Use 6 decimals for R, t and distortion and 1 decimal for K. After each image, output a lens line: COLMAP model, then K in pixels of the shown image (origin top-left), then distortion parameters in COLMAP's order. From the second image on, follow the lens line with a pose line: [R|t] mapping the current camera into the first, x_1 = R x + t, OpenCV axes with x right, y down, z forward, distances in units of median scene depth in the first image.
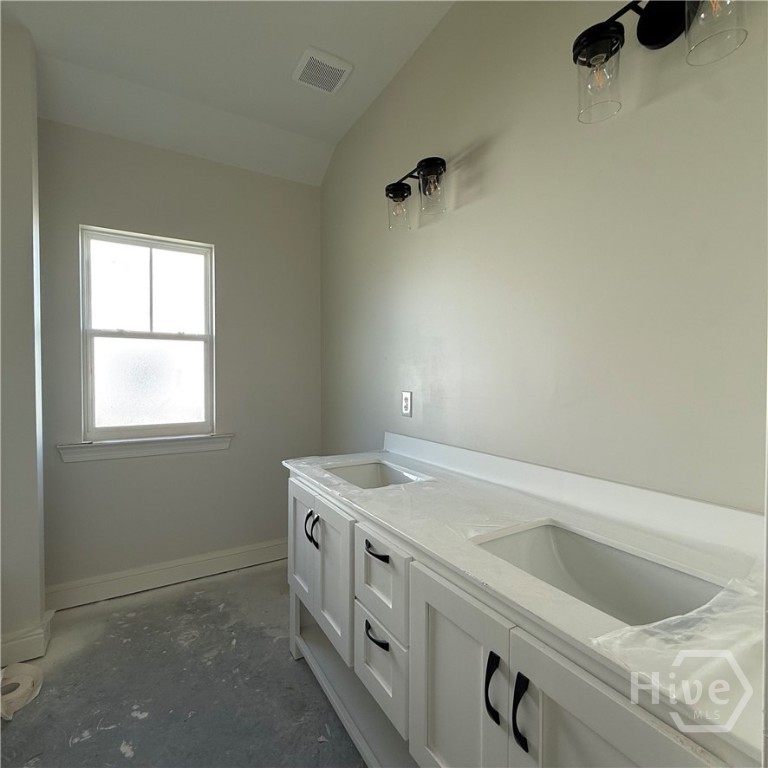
lens RADIAL K [[410.8, 0, 380.3], [0, 410.8, 383.9], [0, 0, 1]] dist [-0.020011, 0.008204]
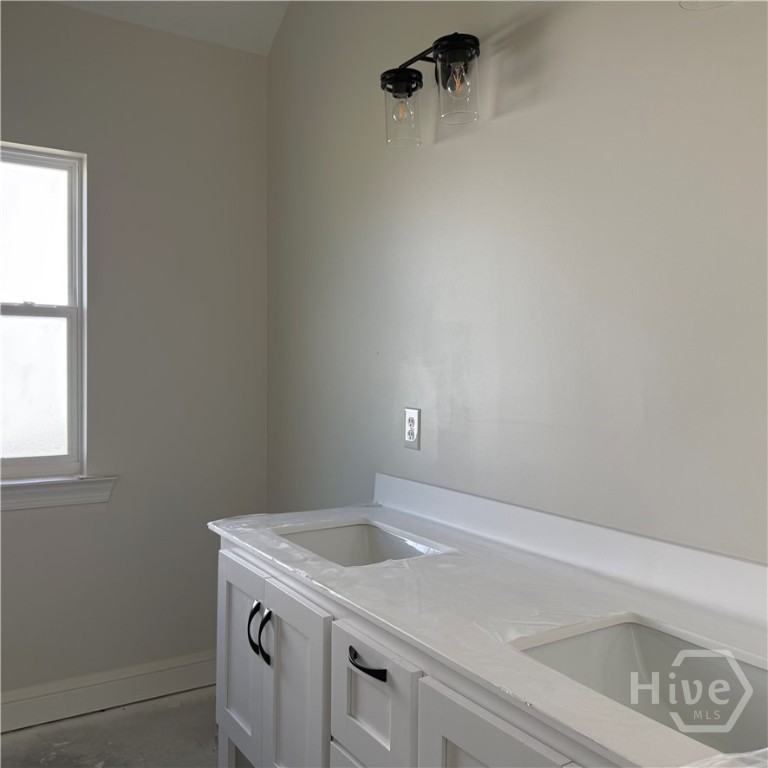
lens RADIAL K [[752.3, 0, 385.3], [0, 752.3, 381.8], [0, 0, 1]] dist [0.006181, 0.000000]
pose [[0.999340, 0.007417, 0.035569, -0.017368], [-0.007649, 0.999950, 0.006378, -0.029722], [-0.035520, -0.006646, 0.999347, -0.126845]]
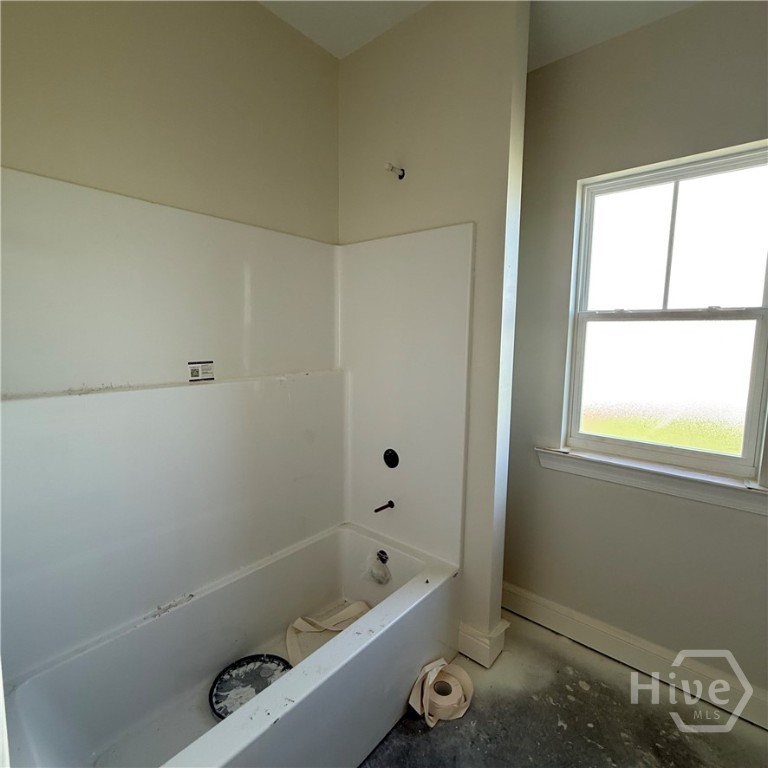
lens RADIAL K [[410.8, 0, 386.2], [0, 410.8, 384.2], [0, 0, 1]] dist [-0.020011, 0.008204]
pose [[0.335481, 0.103665, -0.936326, -0.087144], [-0.037301, 0.994609, 0.096753, -0.065960], [0.941308, 0.002467, 0.337539, 0.431108]]
